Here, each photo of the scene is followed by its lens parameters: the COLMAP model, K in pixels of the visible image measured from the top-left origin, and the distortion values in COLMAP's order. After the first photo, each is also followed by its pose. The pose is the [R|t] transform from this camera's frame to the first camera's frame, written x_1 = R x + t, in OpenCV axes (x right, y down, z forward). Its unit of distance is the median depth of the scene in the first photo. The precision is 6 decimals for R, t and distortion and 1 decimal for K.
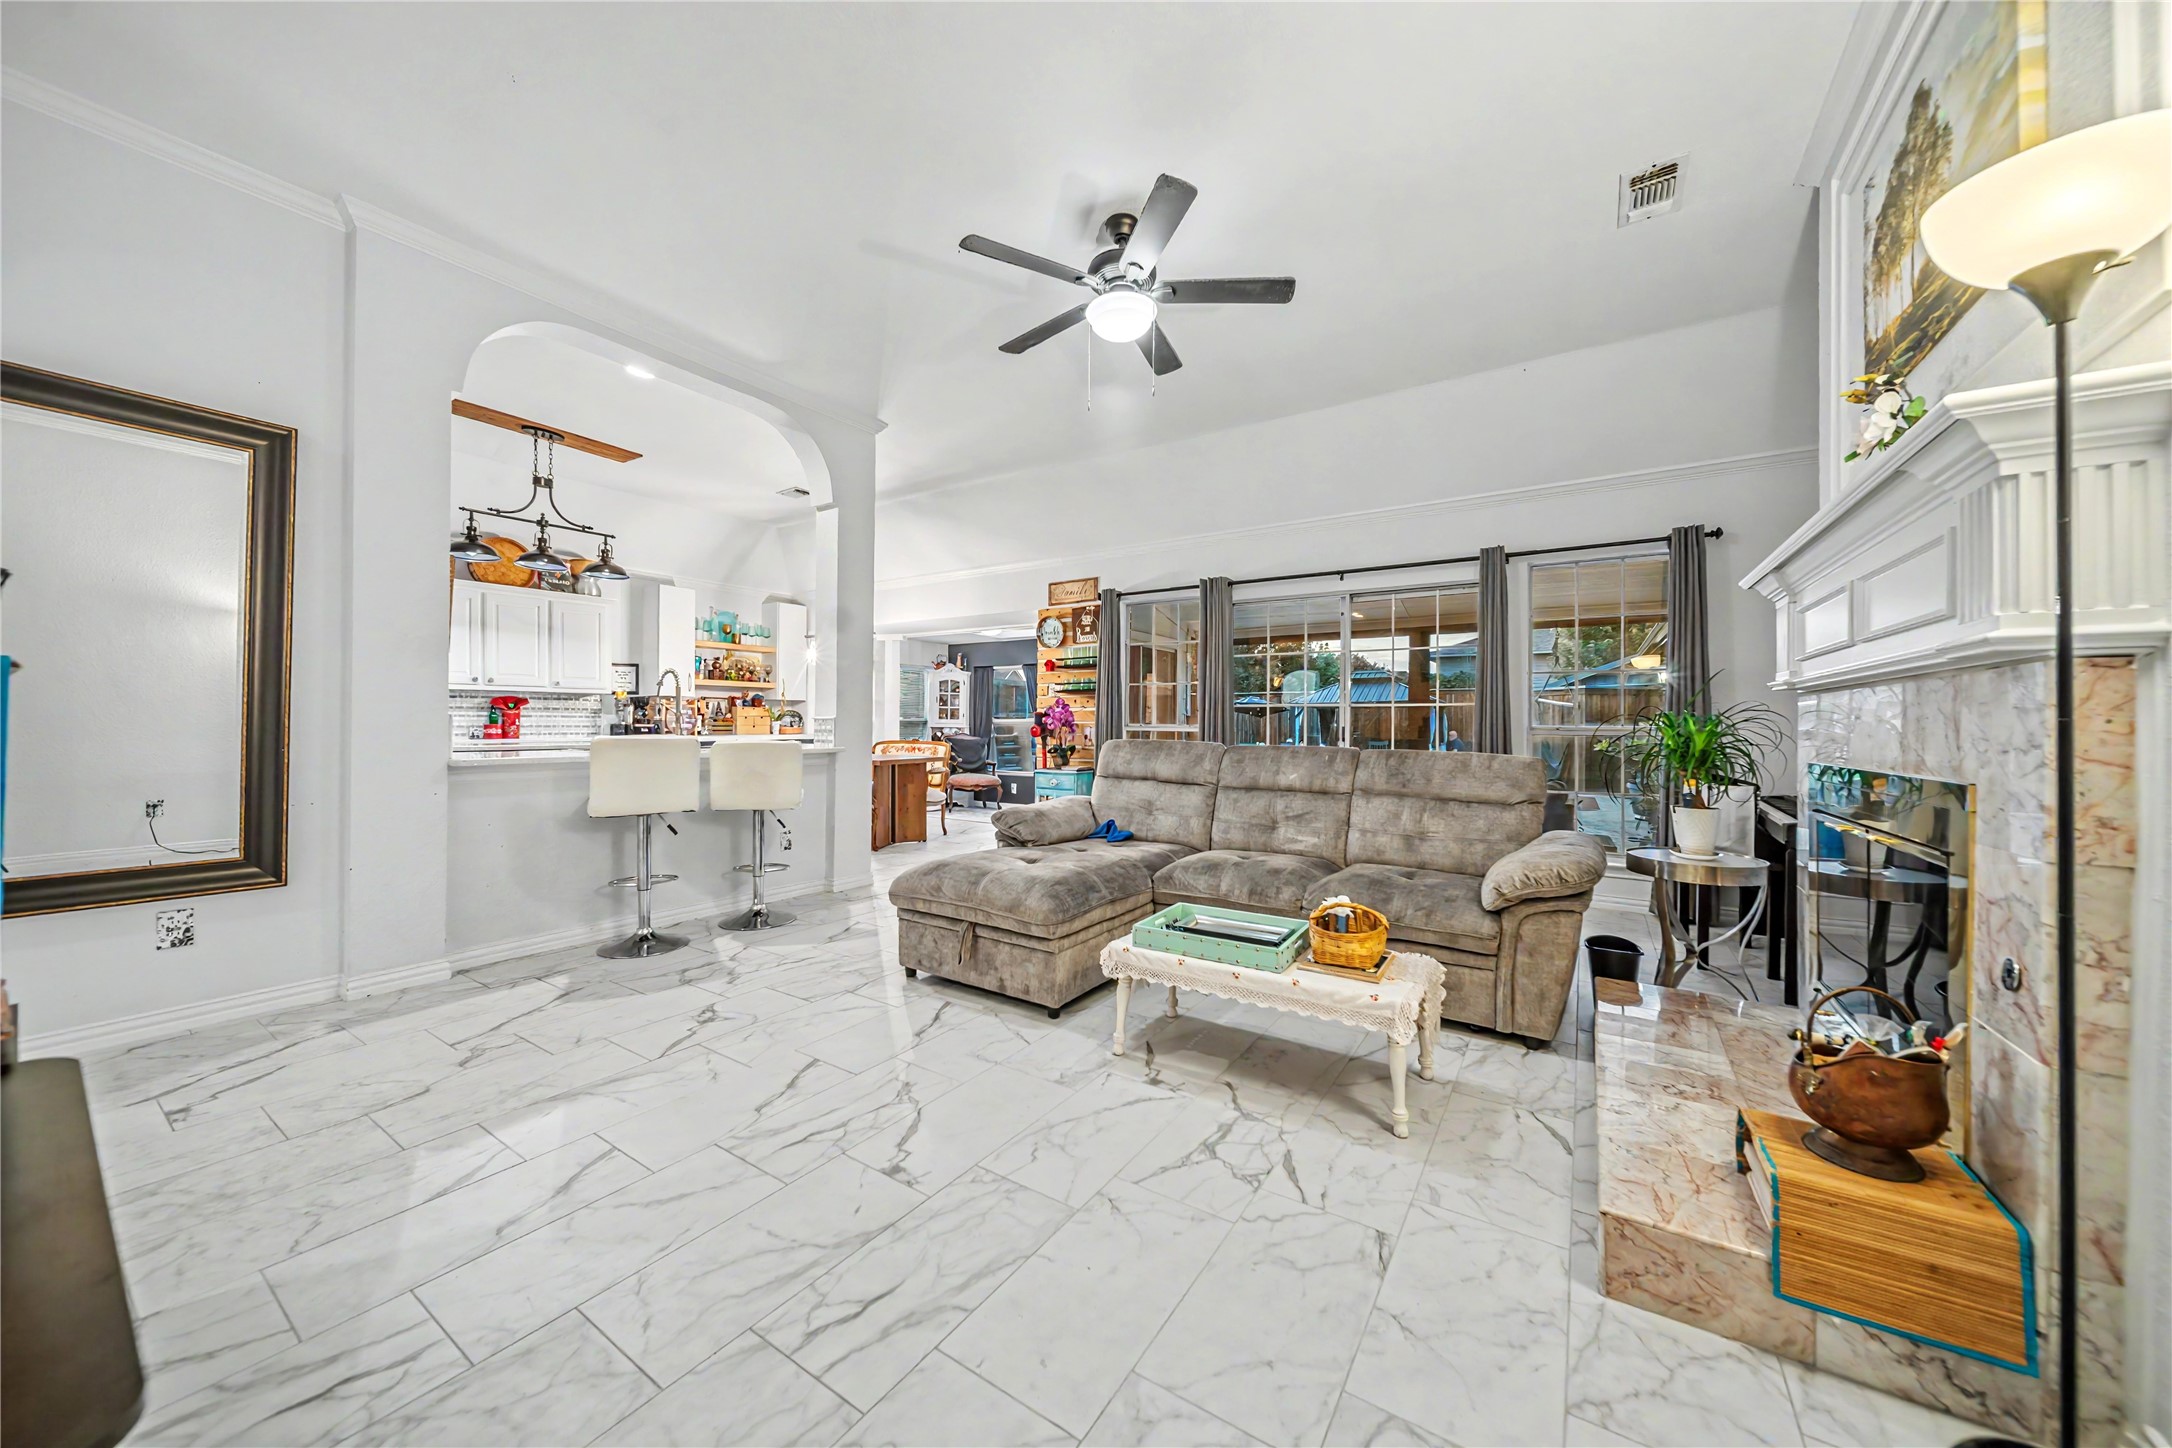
lens RADIAL K [[762.5, 0, 1076.9], [0, 762.5, 721.4], [0, 0, 1]] dist [-0.005998, 0.000035]
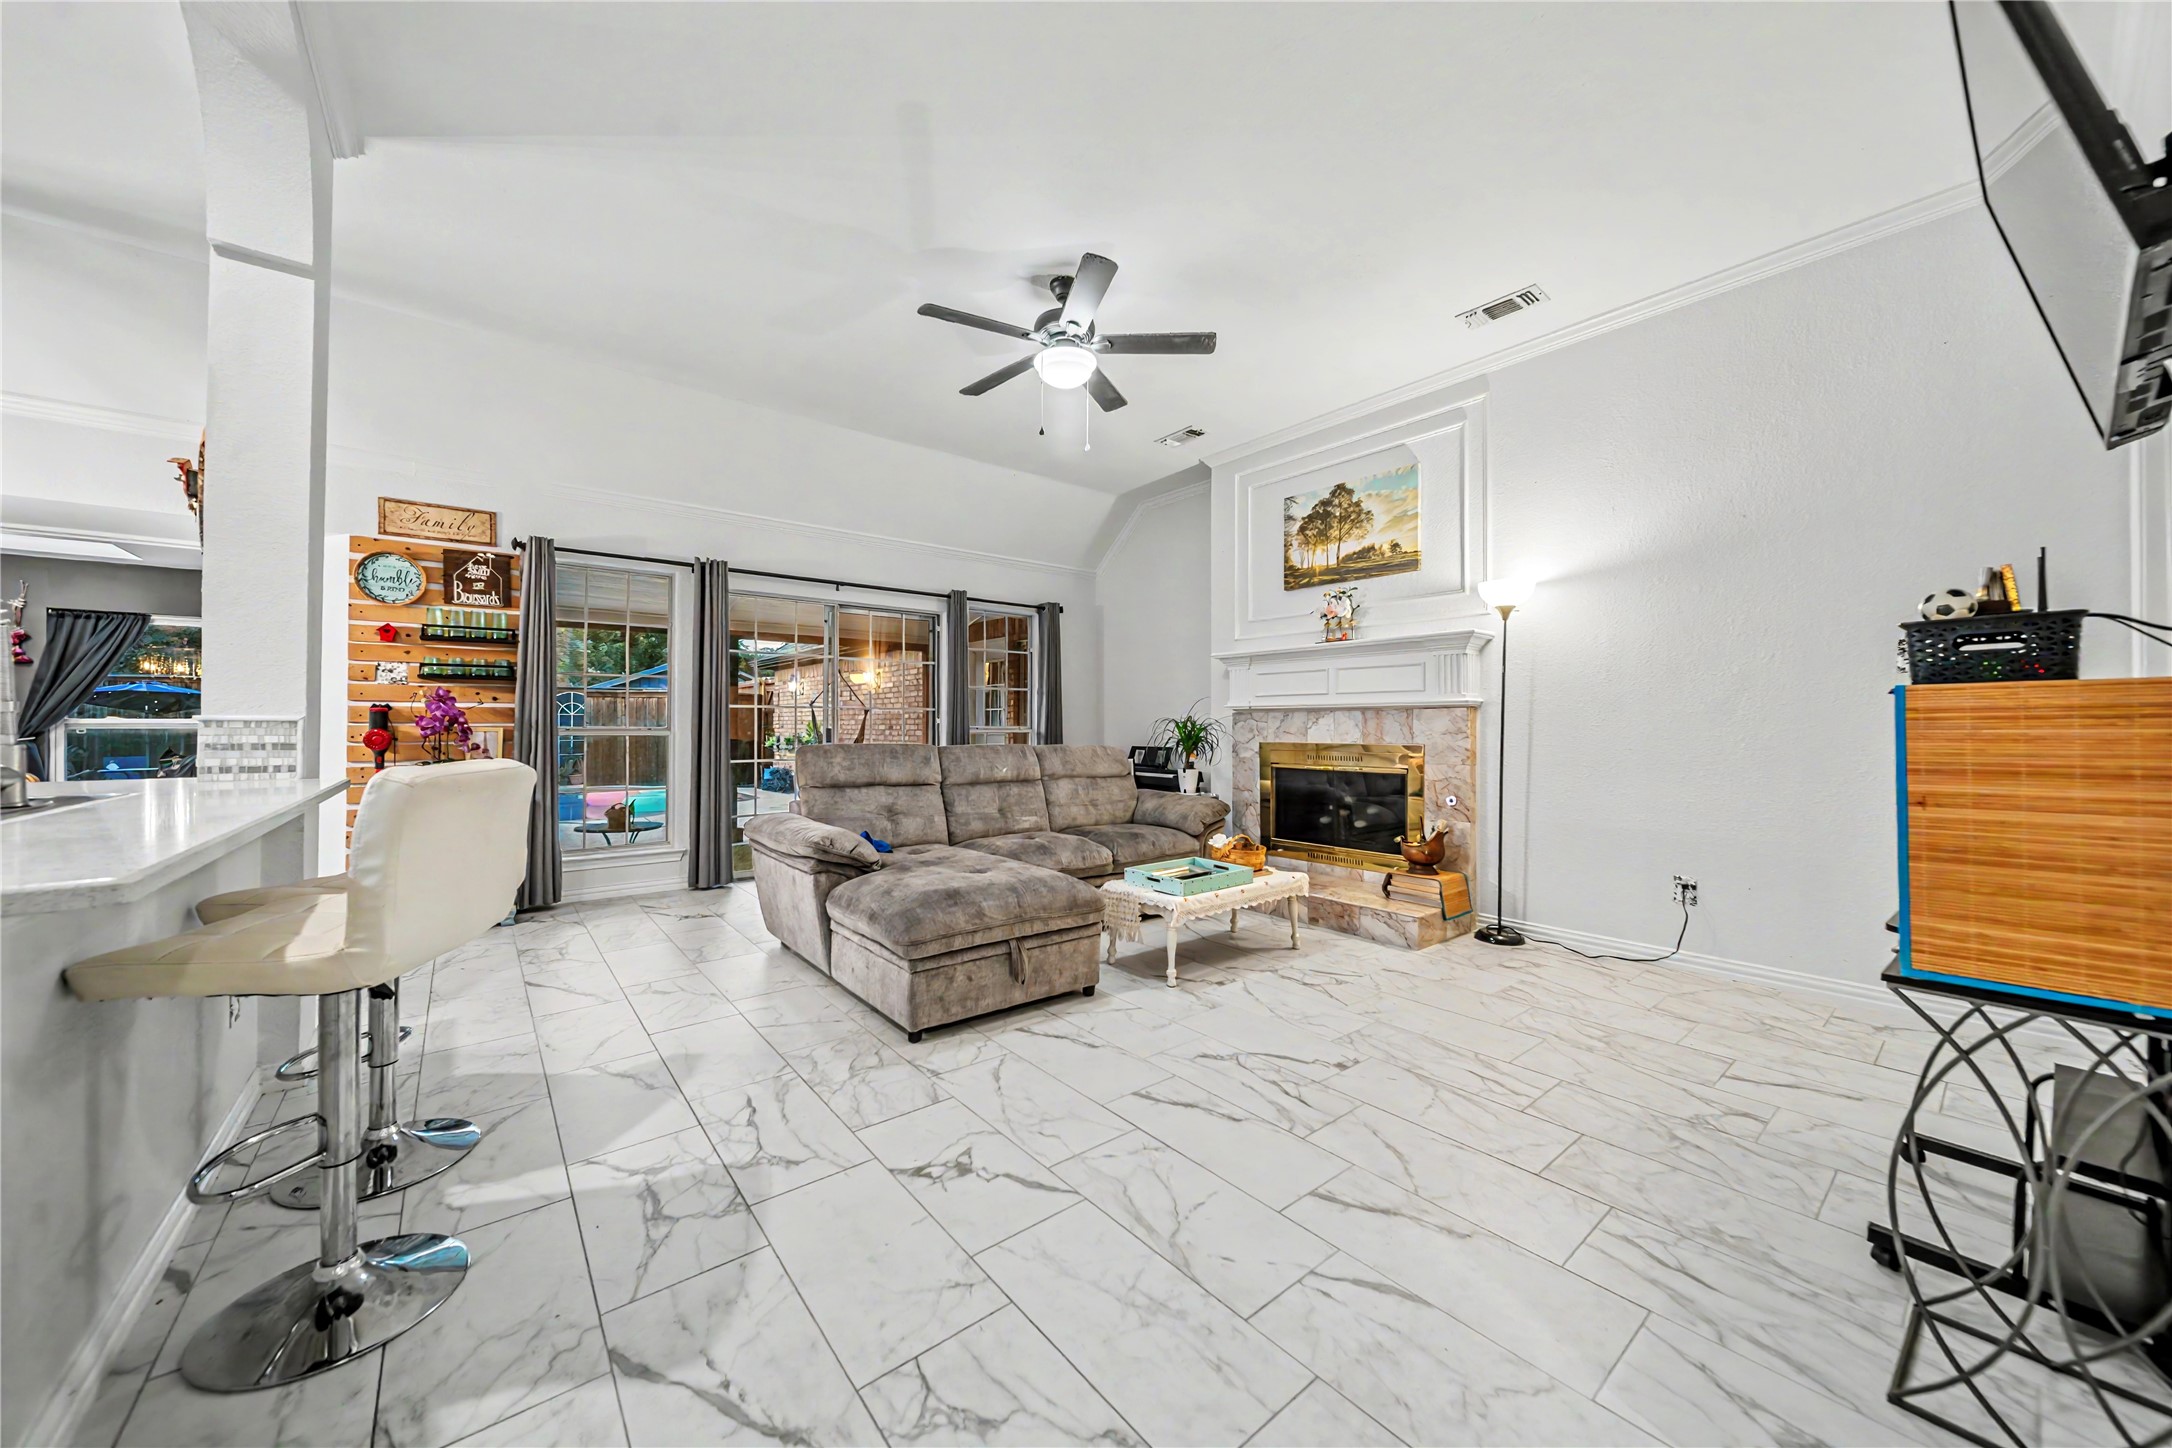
lens RADIAL K [[762.5, 0, 1076.9], [0, 762.5, 721.4], [0, 0, 1]] dist [-0.005998, 0.000035]
pose [[0.299761, 0.001006, 0.954014, -0.933363], [-0.002519, 0.999997, -0.000263, -0.005136], [-0.954011, -0.002325, 0.299762, 0.592060]]
